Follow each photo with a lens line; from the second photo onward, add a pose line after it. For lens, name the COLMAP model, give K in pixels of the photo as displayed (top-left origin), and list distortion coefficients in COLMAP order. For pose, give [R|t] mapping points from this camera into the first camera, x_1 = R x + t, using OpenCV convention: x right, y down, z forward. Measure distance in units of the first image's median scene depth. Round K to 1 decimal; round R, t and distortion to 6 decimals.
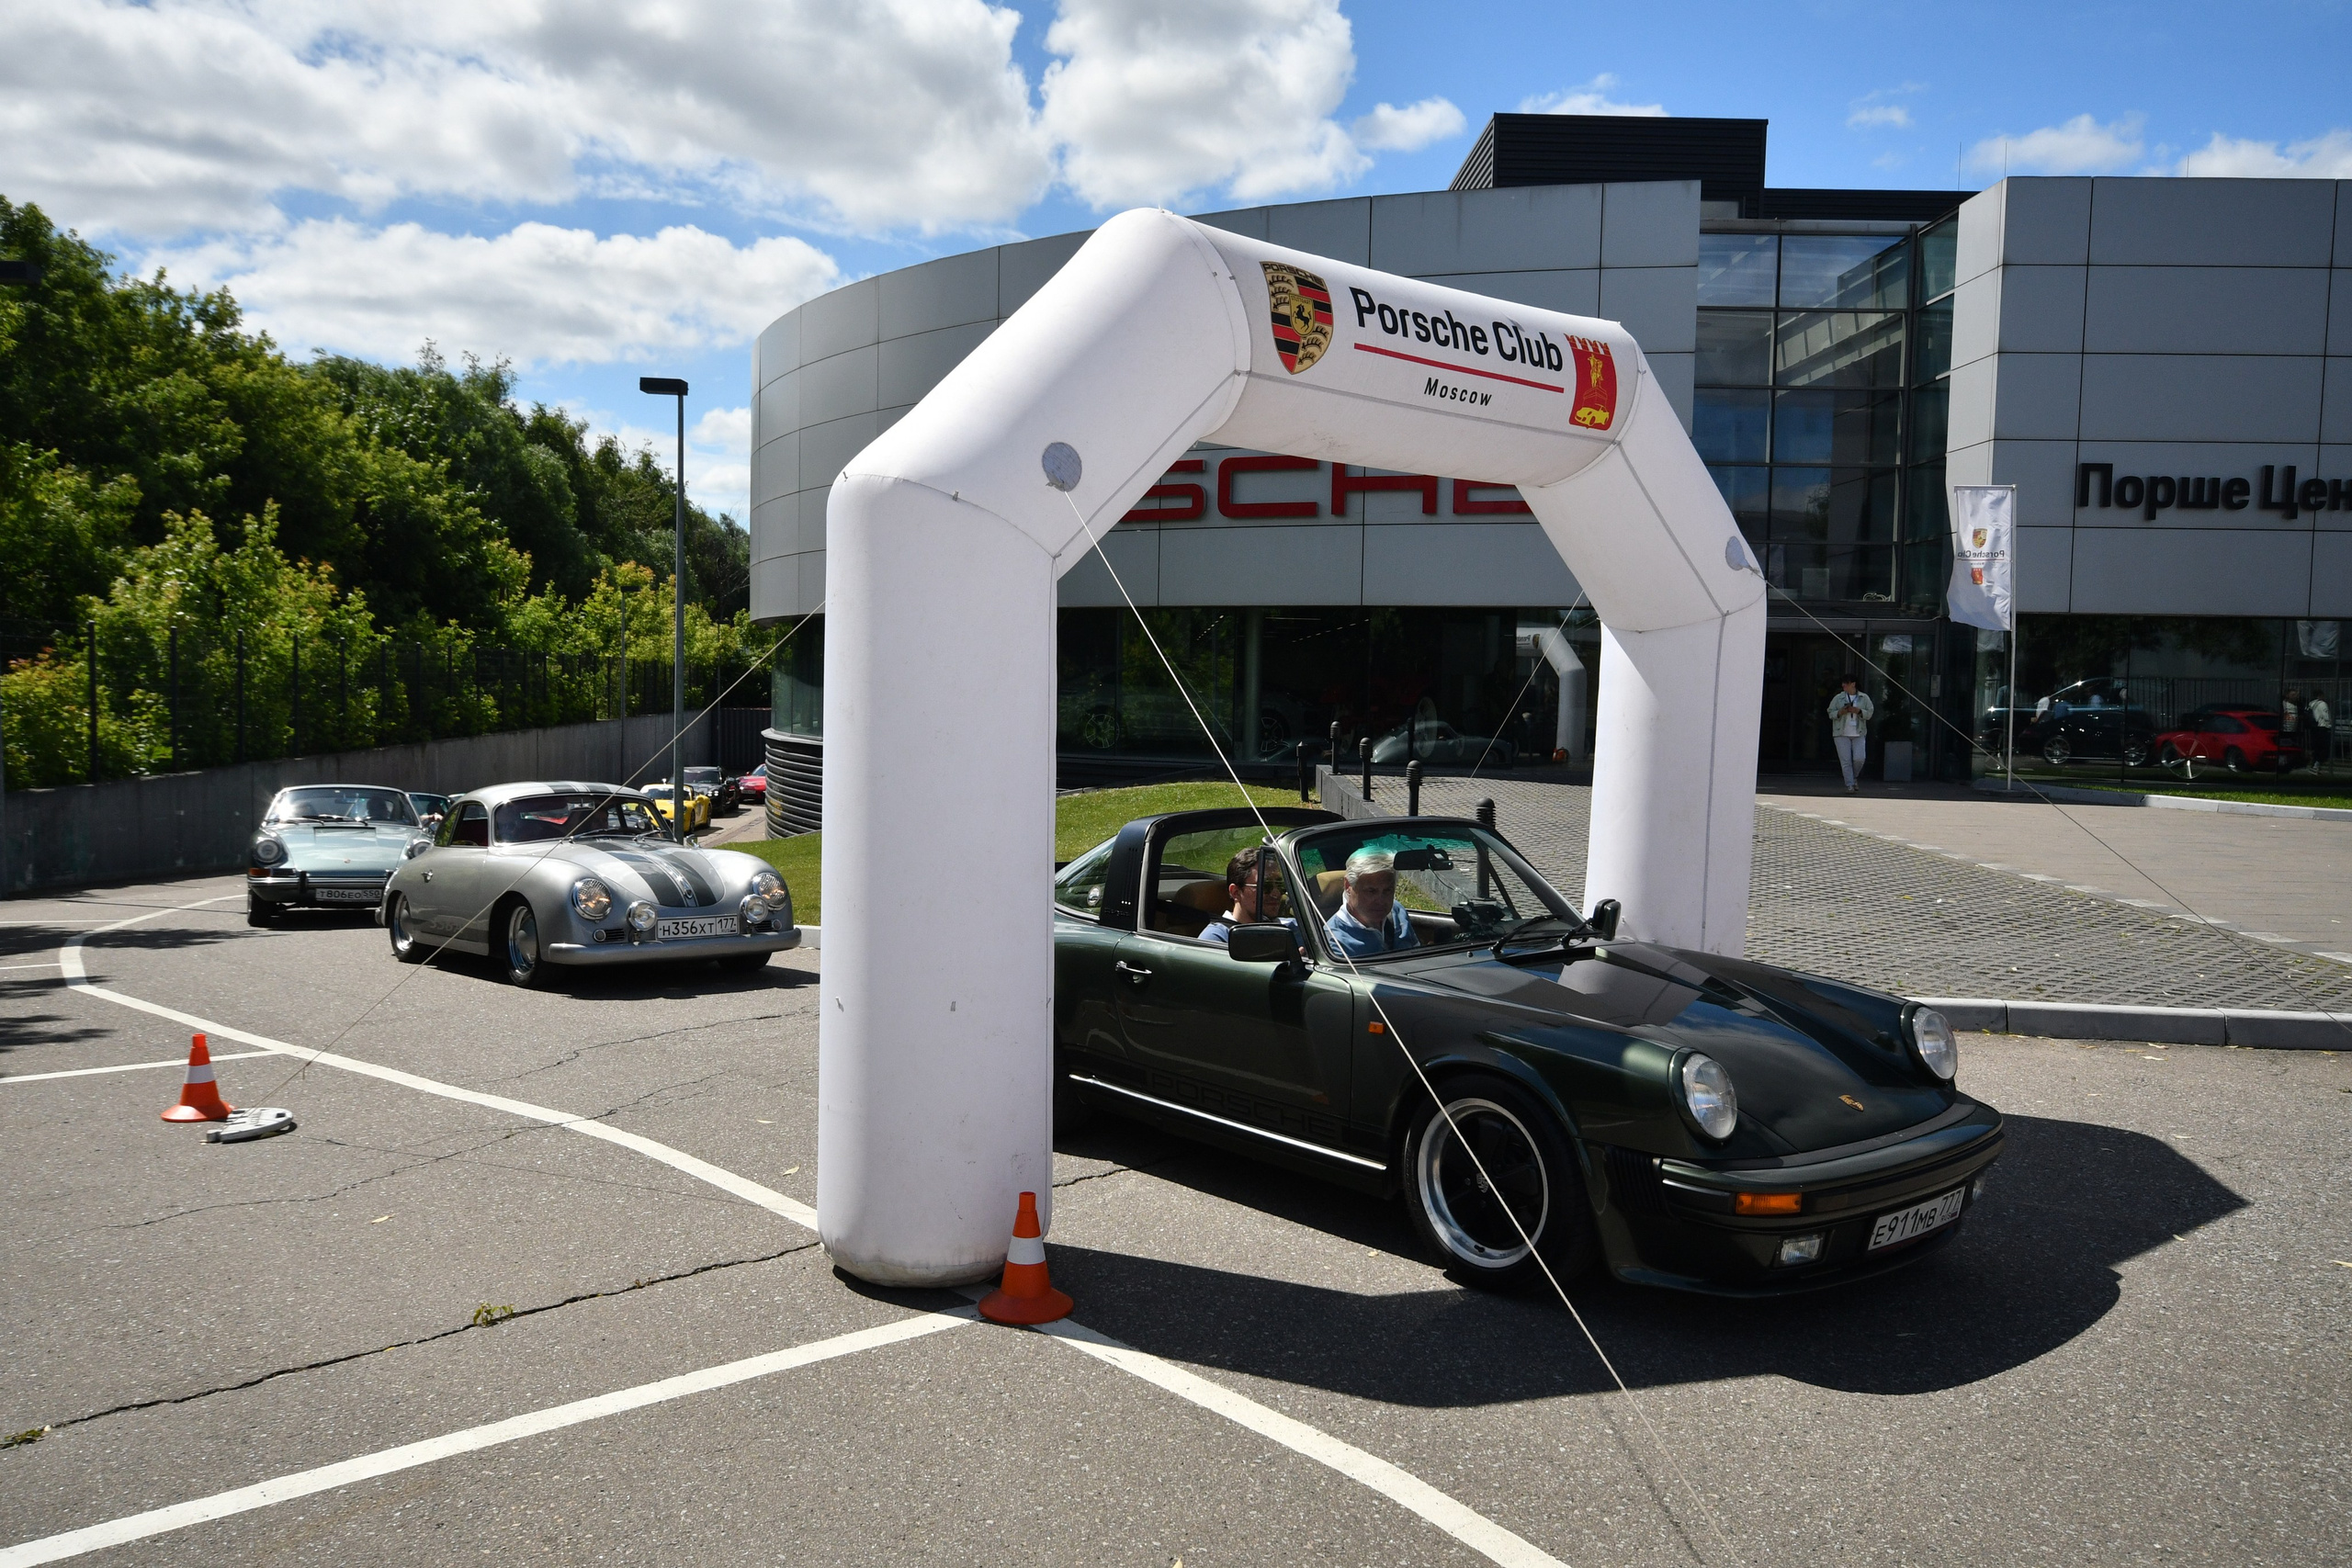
lens RADIAL K [[1821.0, 0, 1160.4], [0, 1821.0, 797.4], [0, 0, 1]] dist [0.003243, 0.000403]
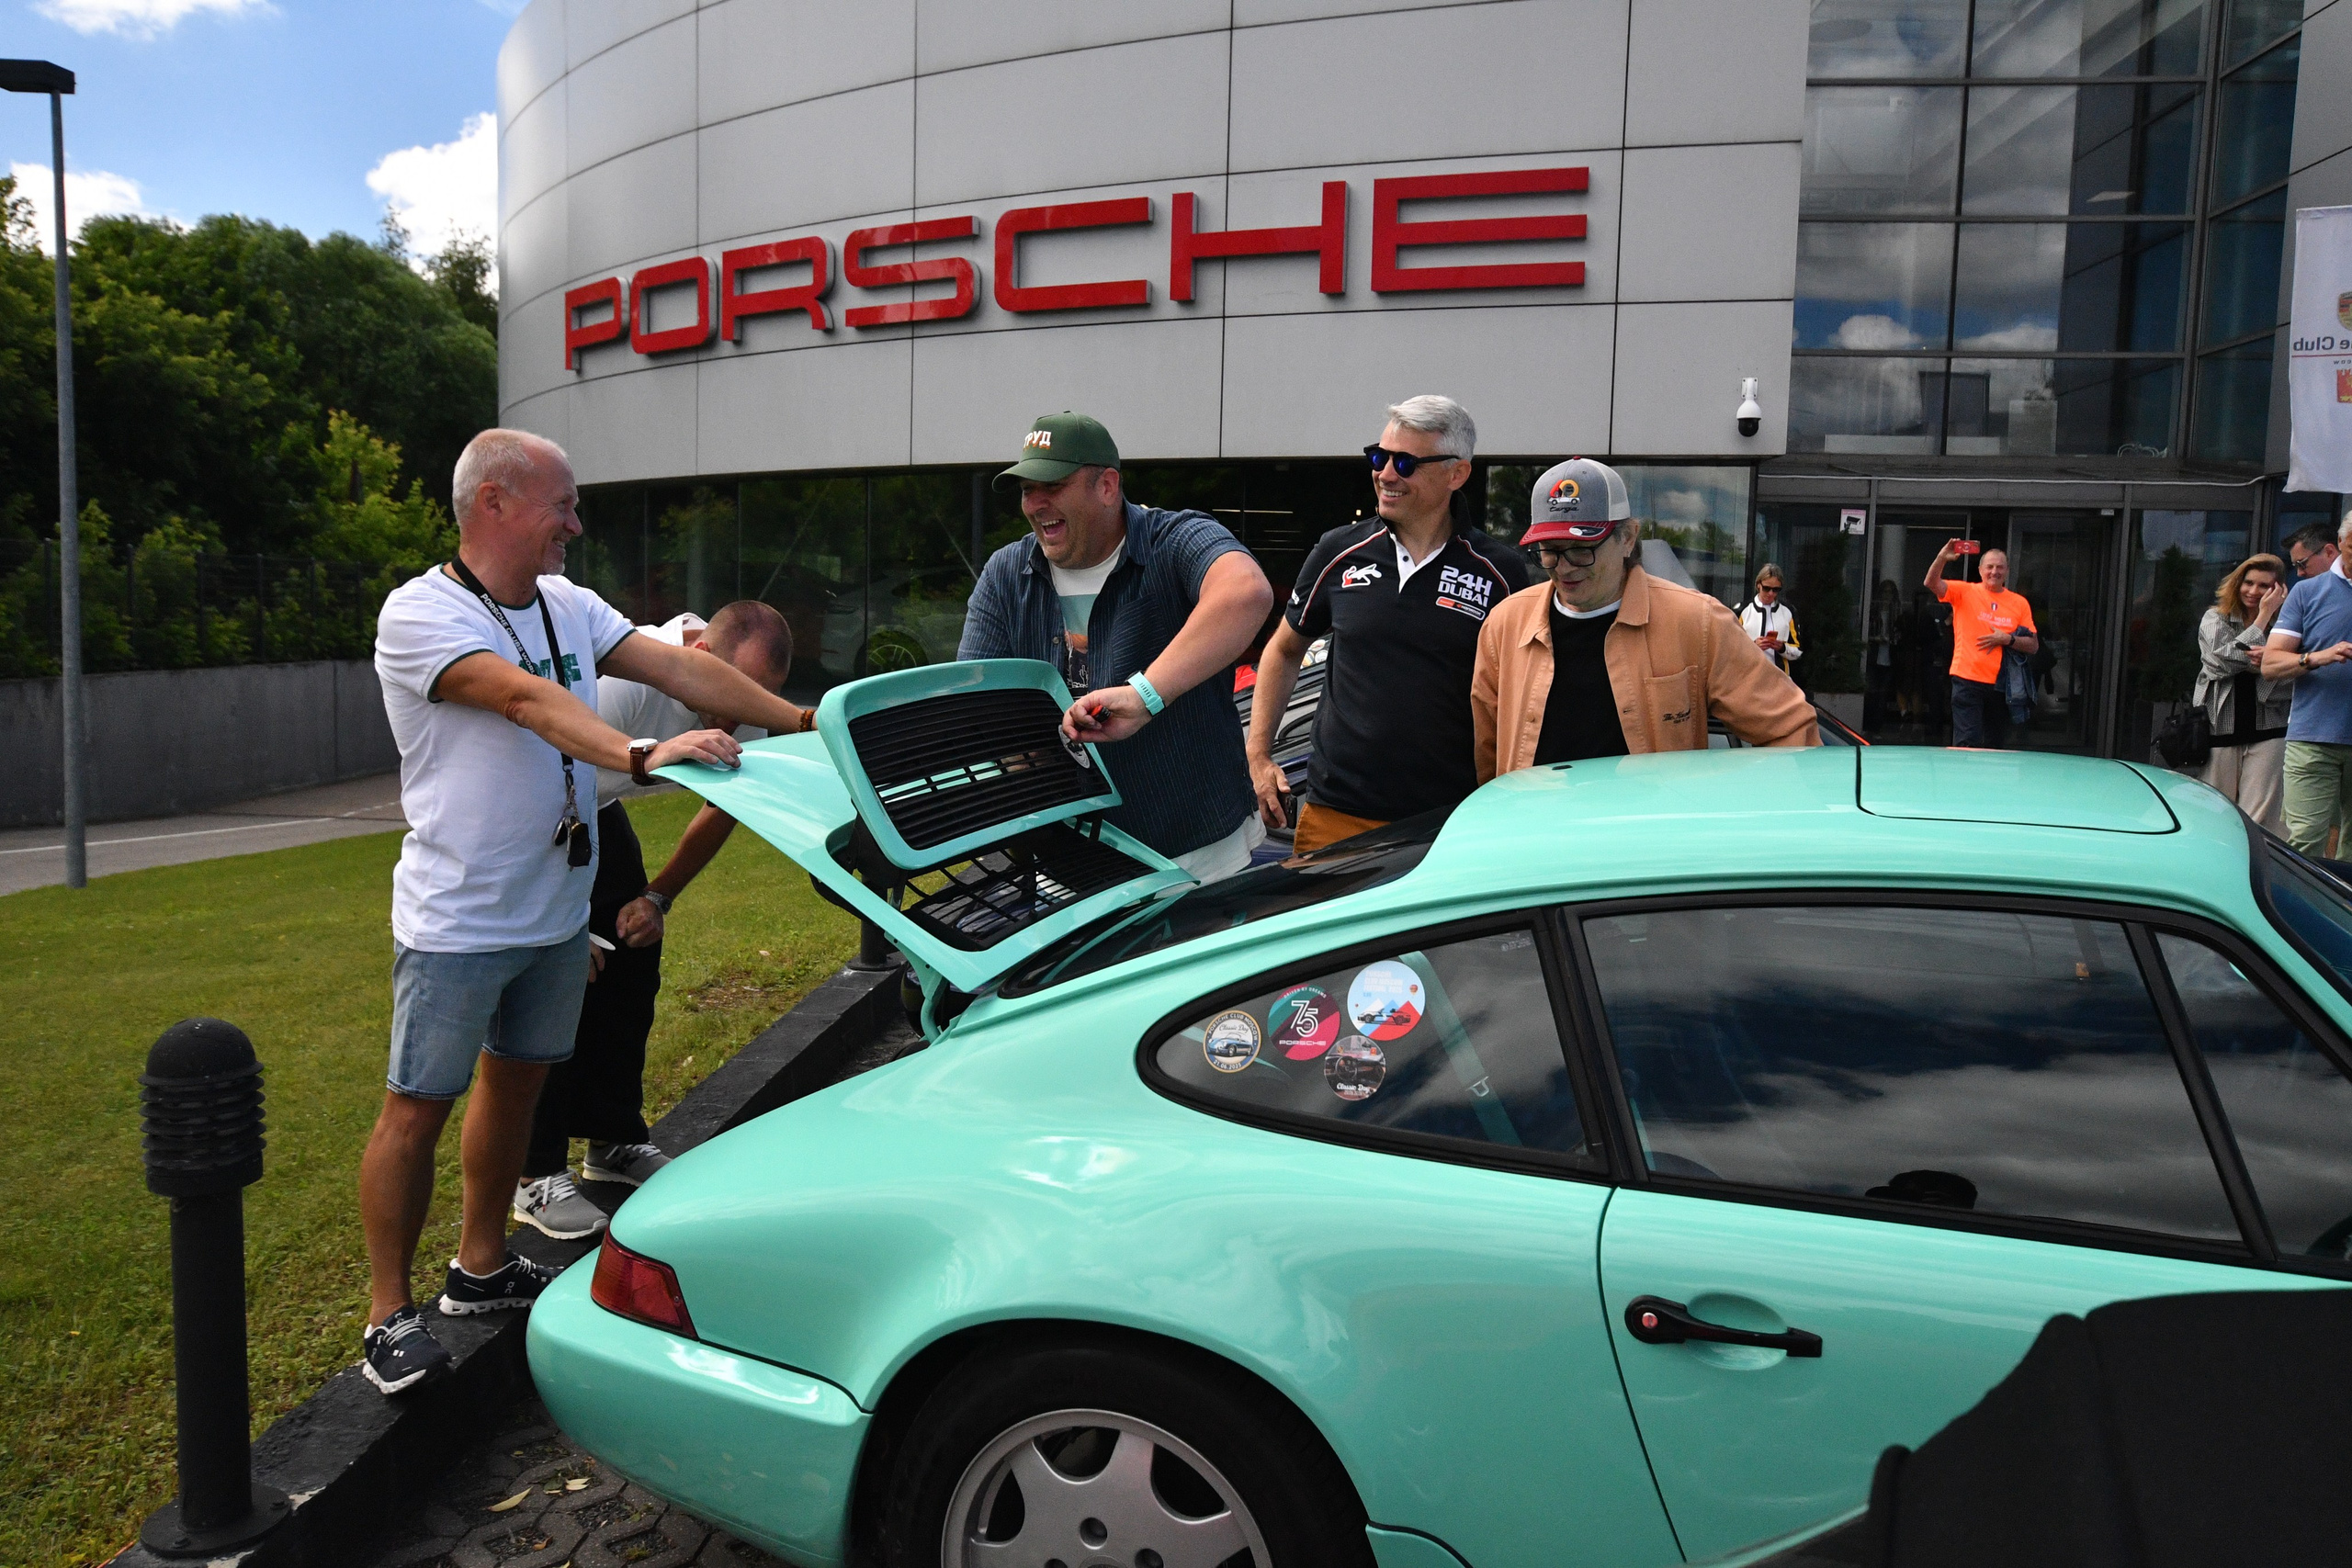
lens RADIAL K [[1886.2, 0, 1180.6], [0, 1886.2, 790.4], [0, 0, 1]] dist [-0.004268, 0.007299]
pose [[0.997662, 0.016096, -0.066420, 0.604475], [-0.014380, 0.999552, 0.026238, -0.062458], [0.066812, -0.025221, 0.997447, 1.682189]]
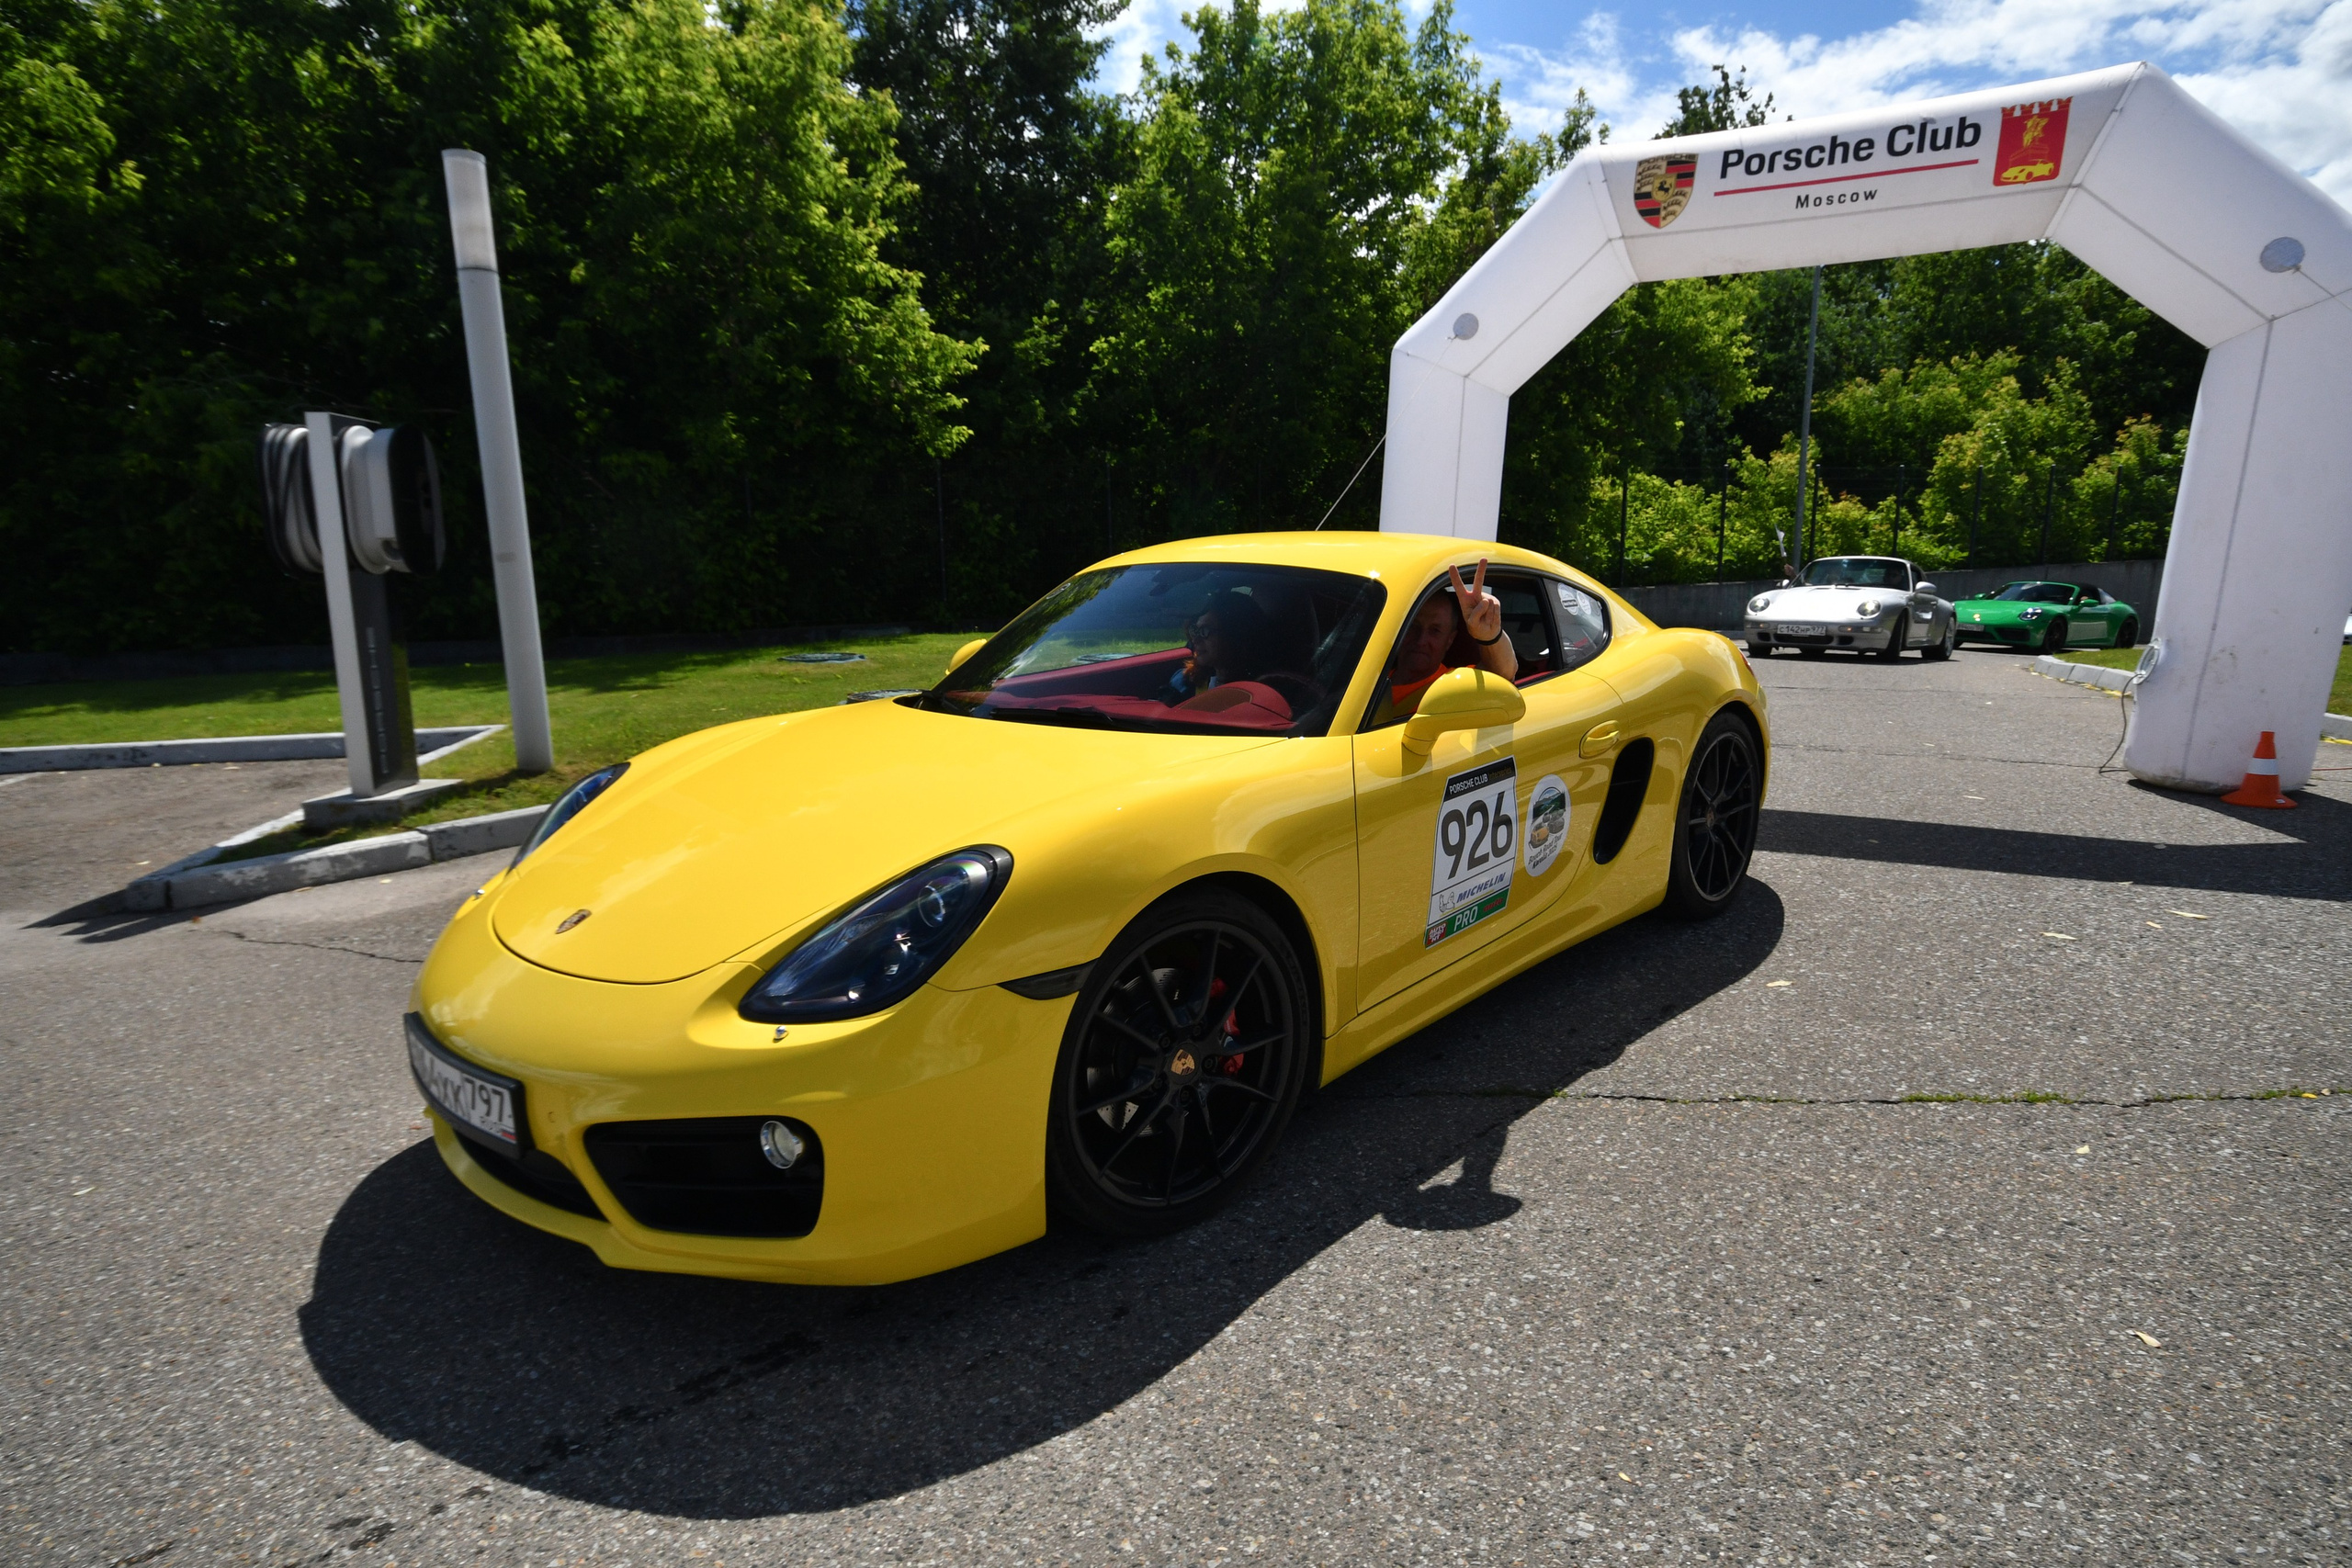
lens RADIAL K [[1279.5, 0, 1158.5], [0, 1279.5, 809.9], [0, 0, 1]] dist [0.006332, 0.001931]
pose [[0.335016, 0.176419, -0.925549, 0.950370], [-0.033096, 0.983912, 0.175564, 0.073405], [0.941631, -0.028185, 0.335465, 0.192595]]
